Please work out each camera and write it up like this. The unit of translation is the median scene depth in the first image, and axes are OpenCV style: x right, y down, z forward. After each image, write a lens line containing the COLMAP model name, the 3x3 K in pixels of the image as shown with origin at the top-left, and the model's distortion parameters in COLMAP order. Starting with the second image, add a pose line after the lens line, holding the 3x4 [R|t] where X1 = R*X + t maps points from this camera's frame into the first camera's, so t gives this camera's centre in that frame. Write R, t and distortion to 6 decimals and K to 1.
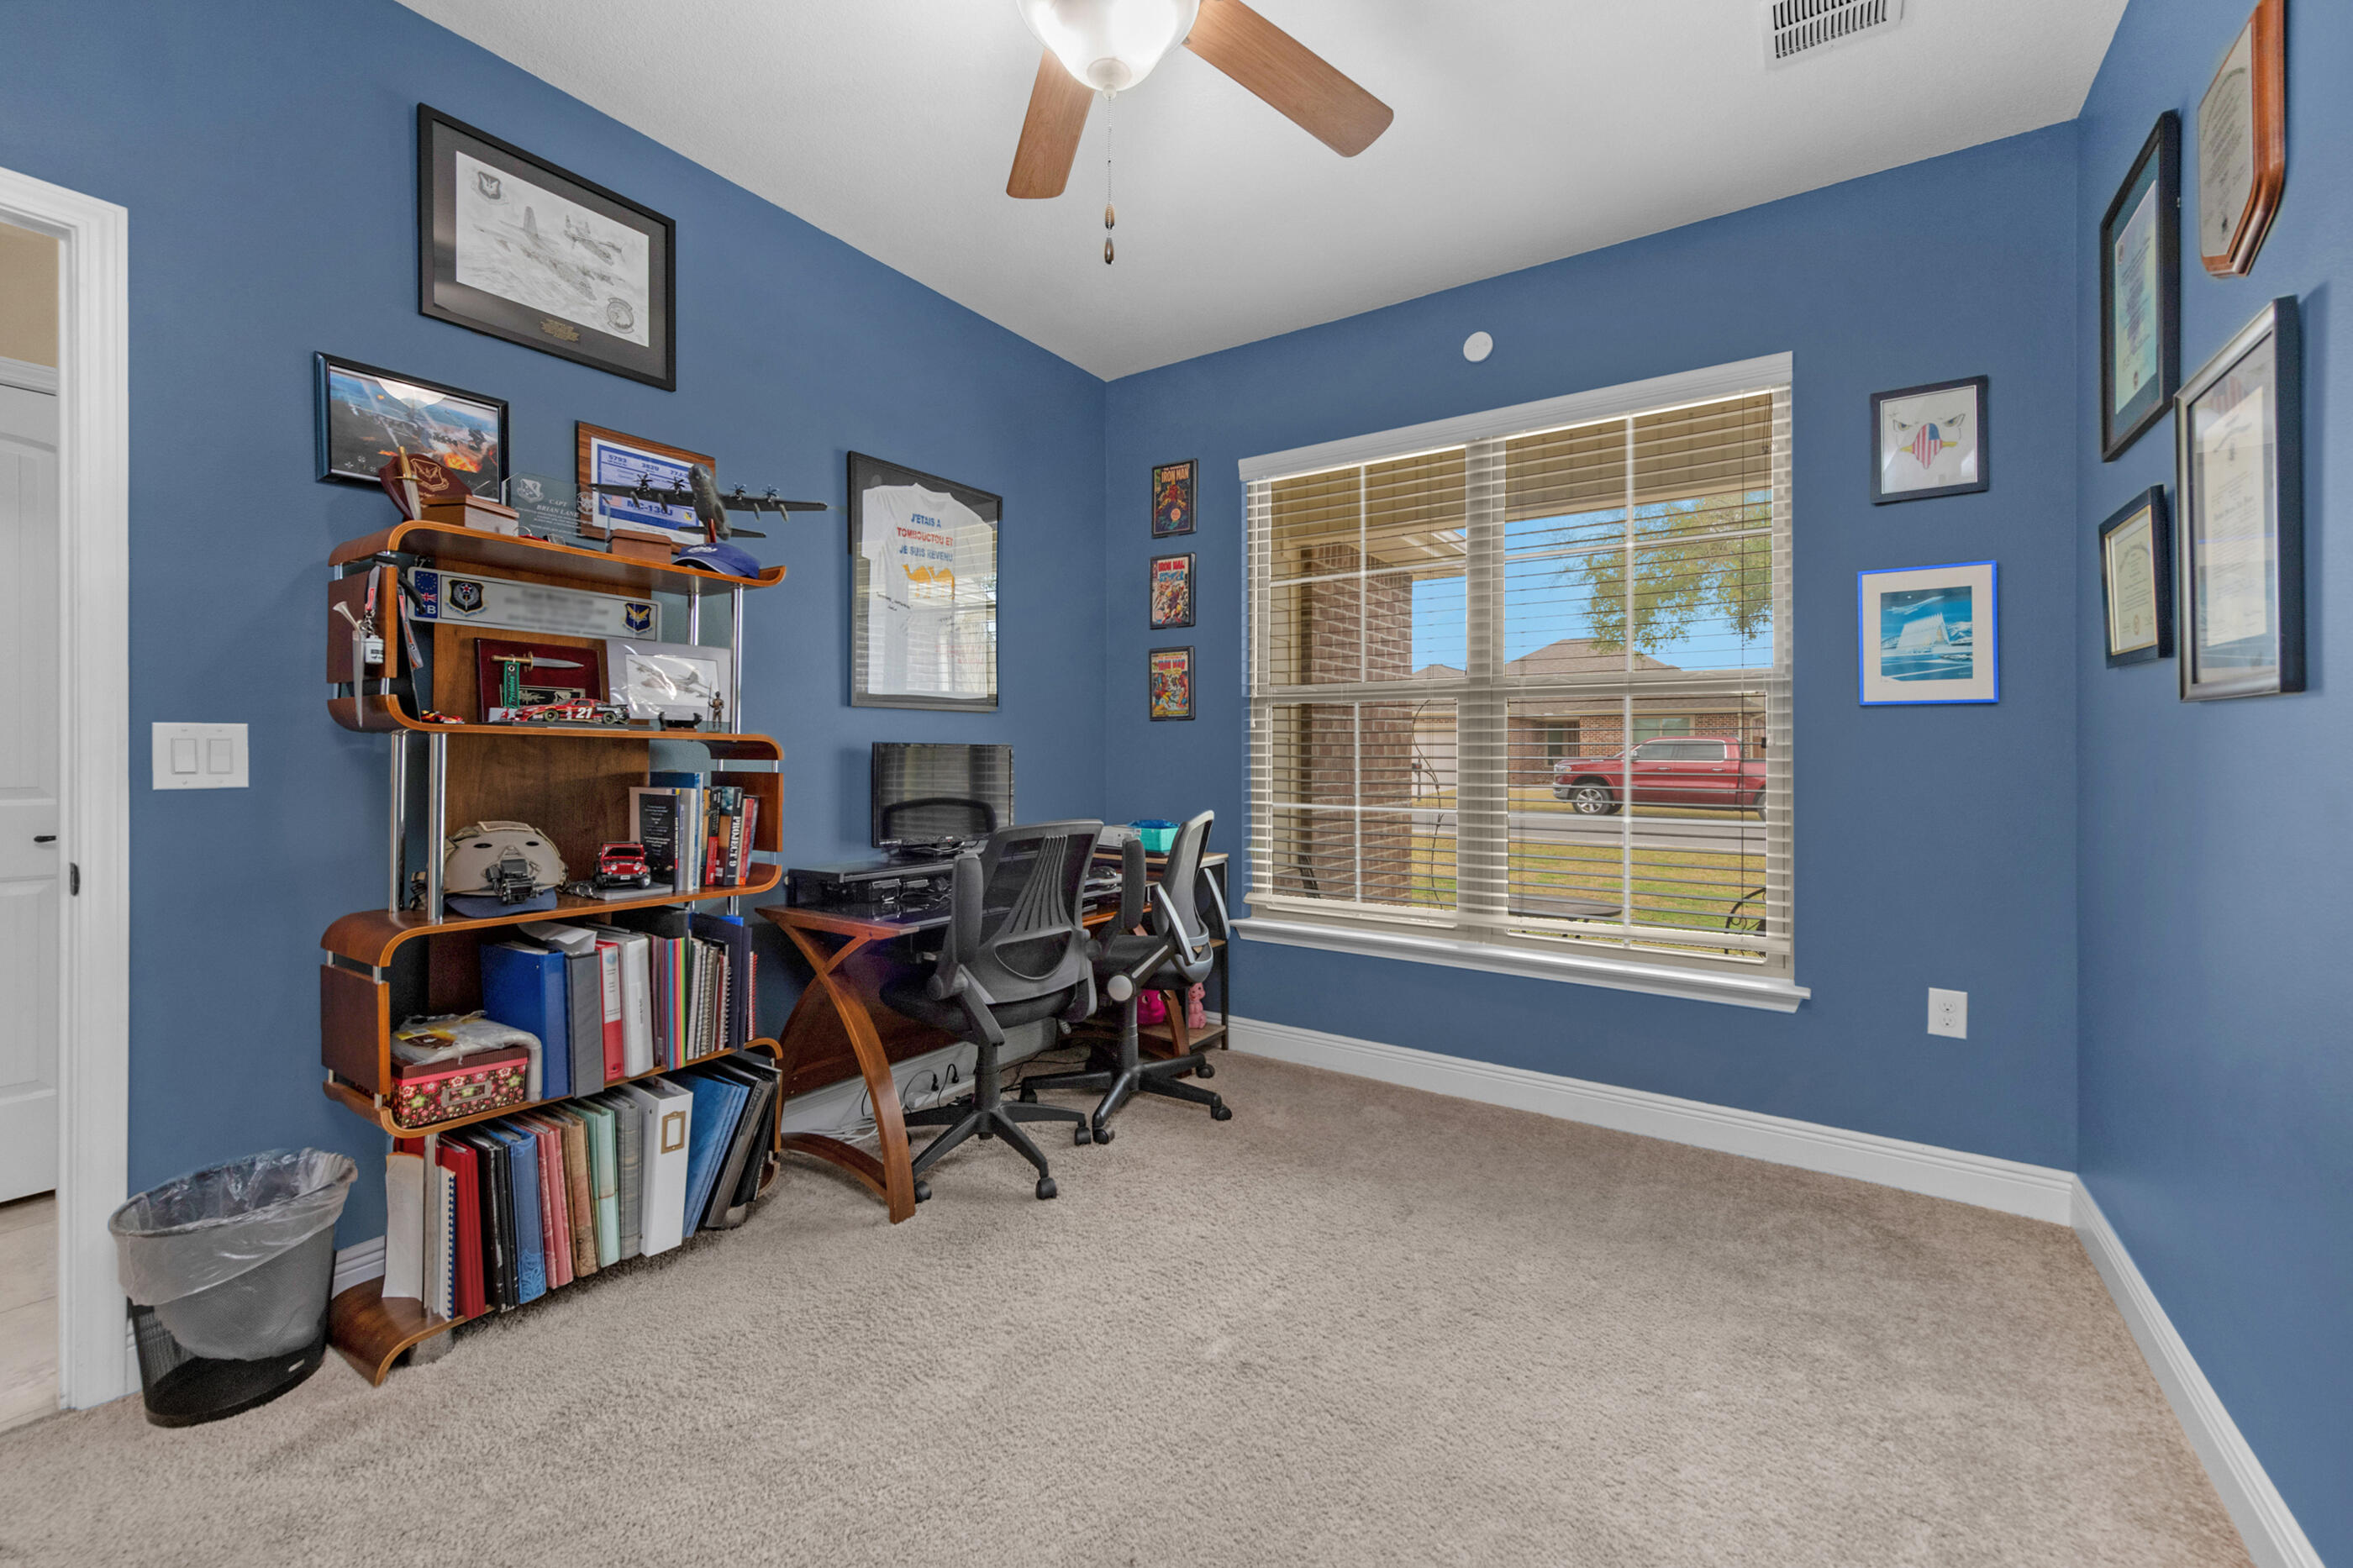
lens RADIAL K [[950.0, 0, 1179.7], [0, 950.0, 764.2], [0, 0, 1]] dist [0.008716, -0.000525]
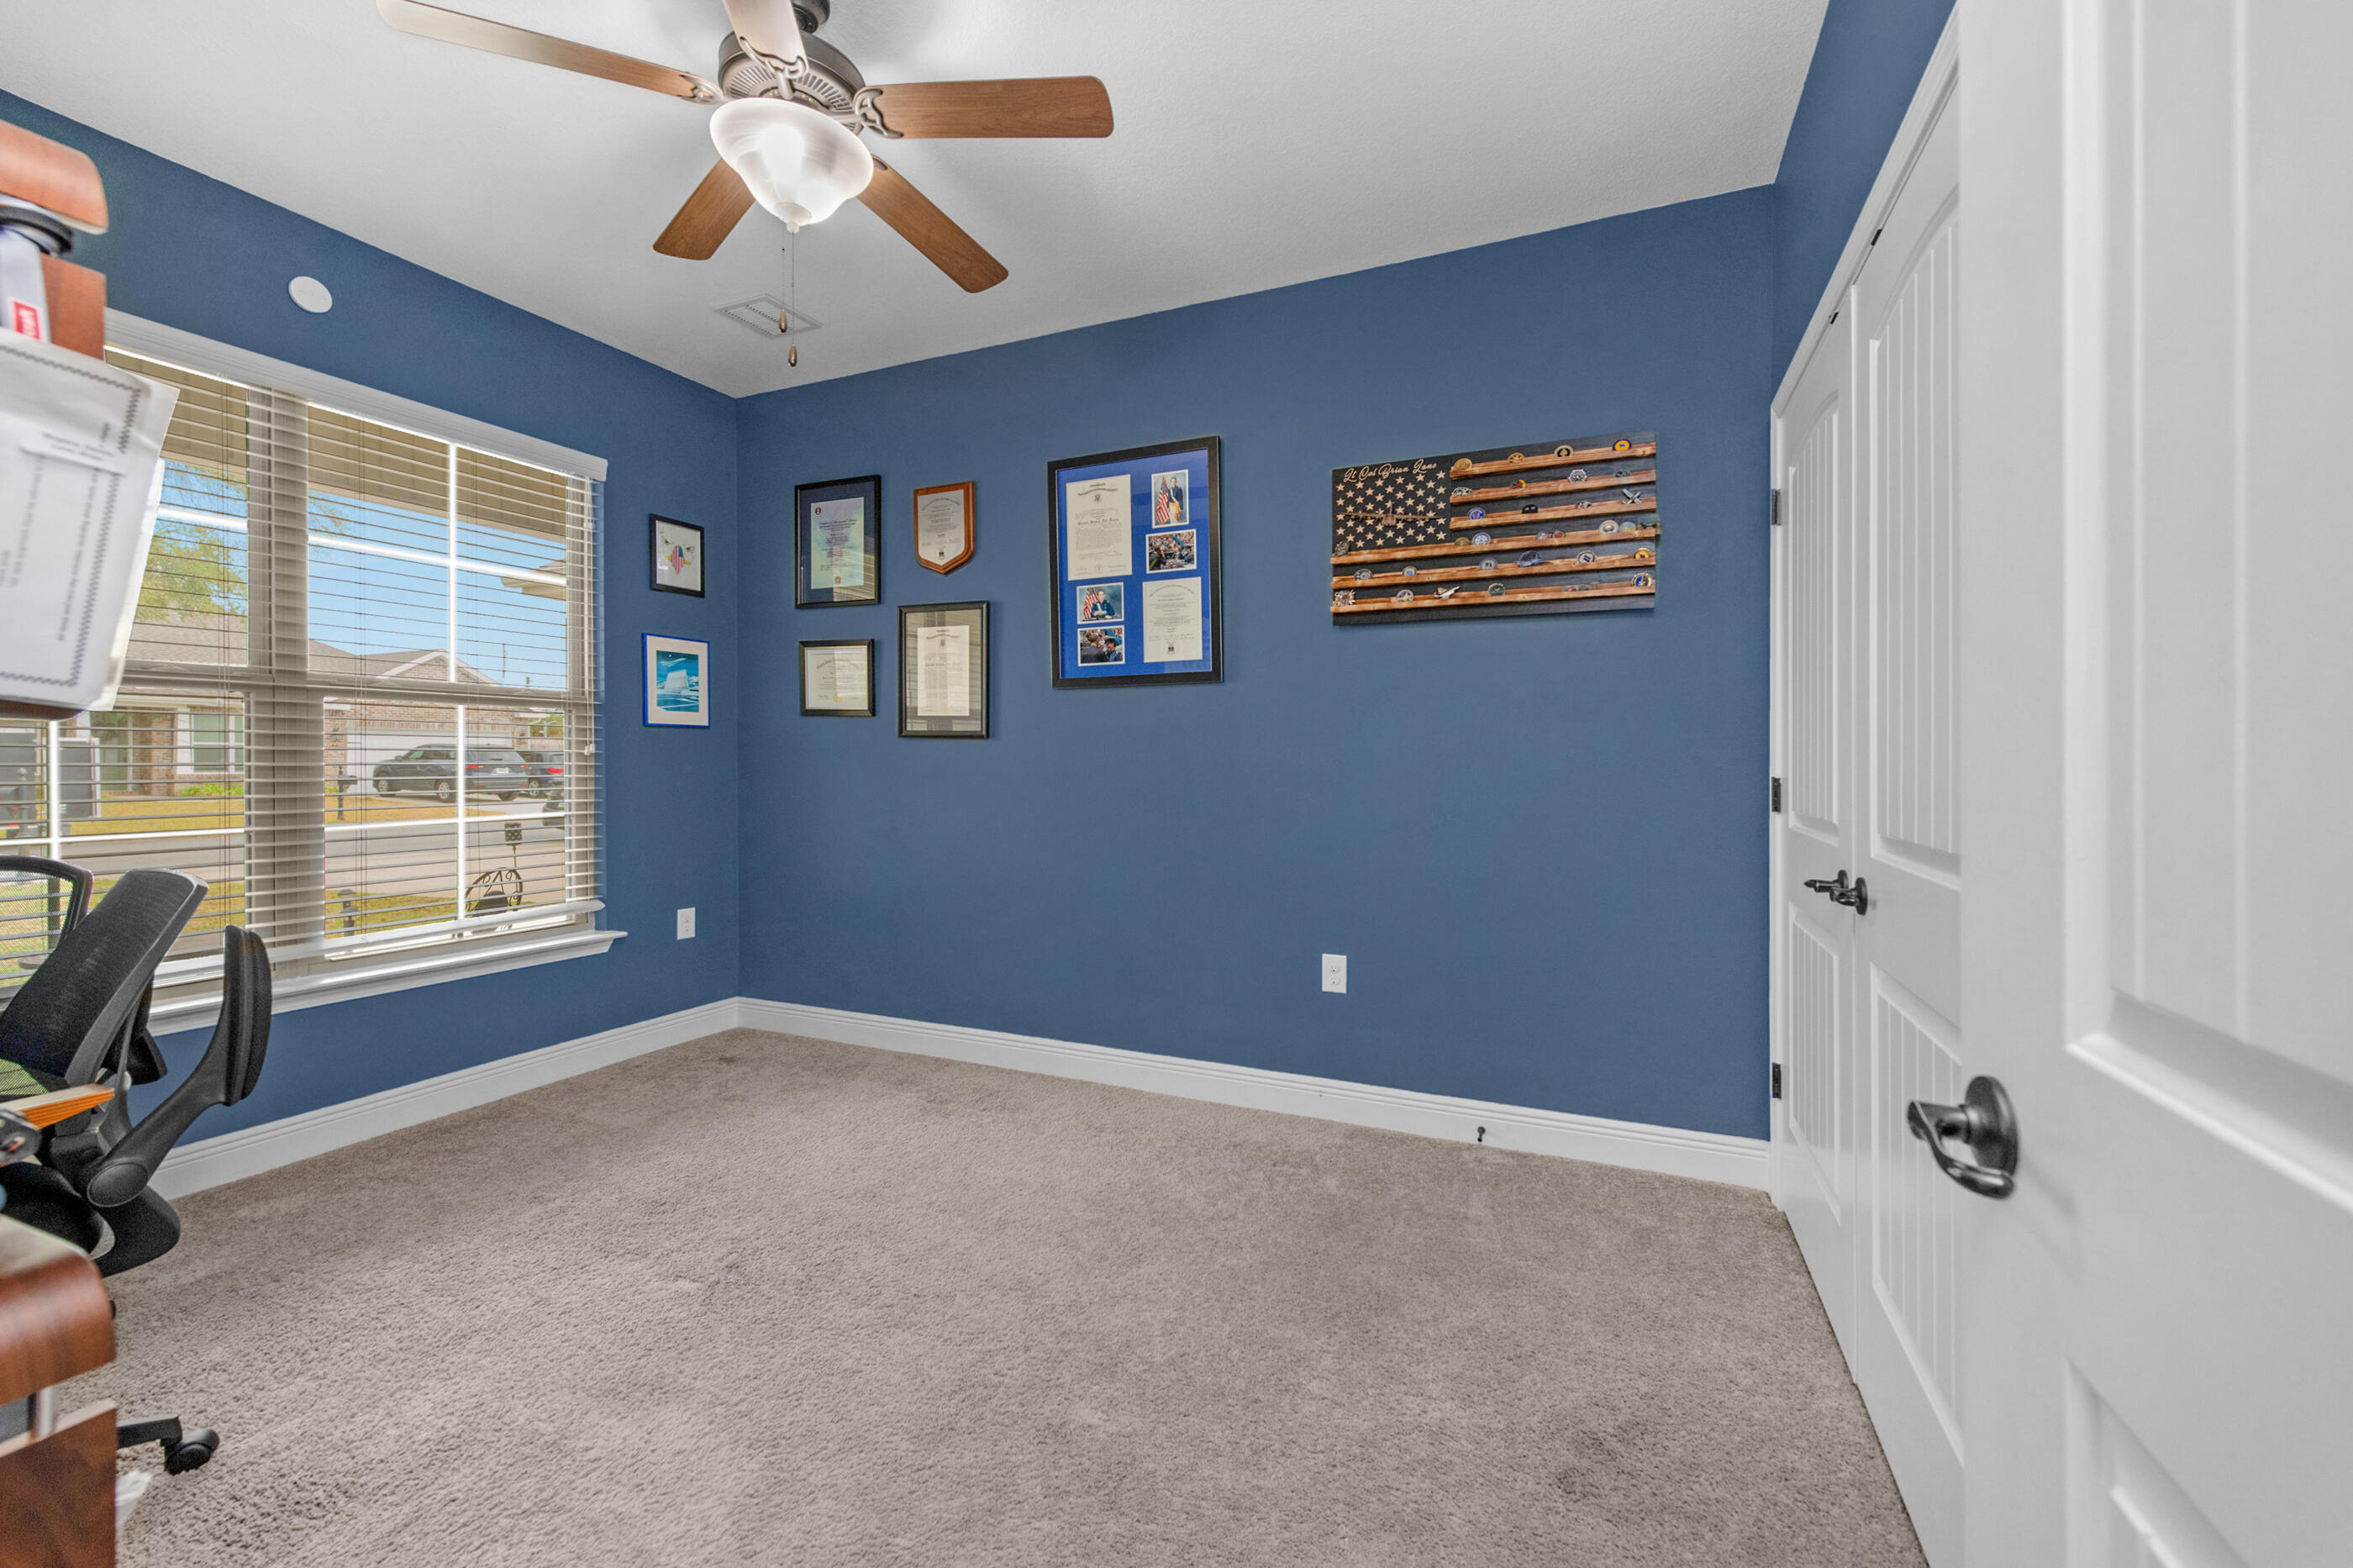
lens RADIAL K [[945.1, 0, 1160.9], [0, 945.1, 788.1], [0, 0, 1]] dist [0.004908, -0.000368]
pose [[-0.145217, -0.024918, 0.989086, -0.849328], [0.016937, 0.999474, 0.027666, 0.007442], [-0.989255, 0.020770, -0.144719, 0.451872]]
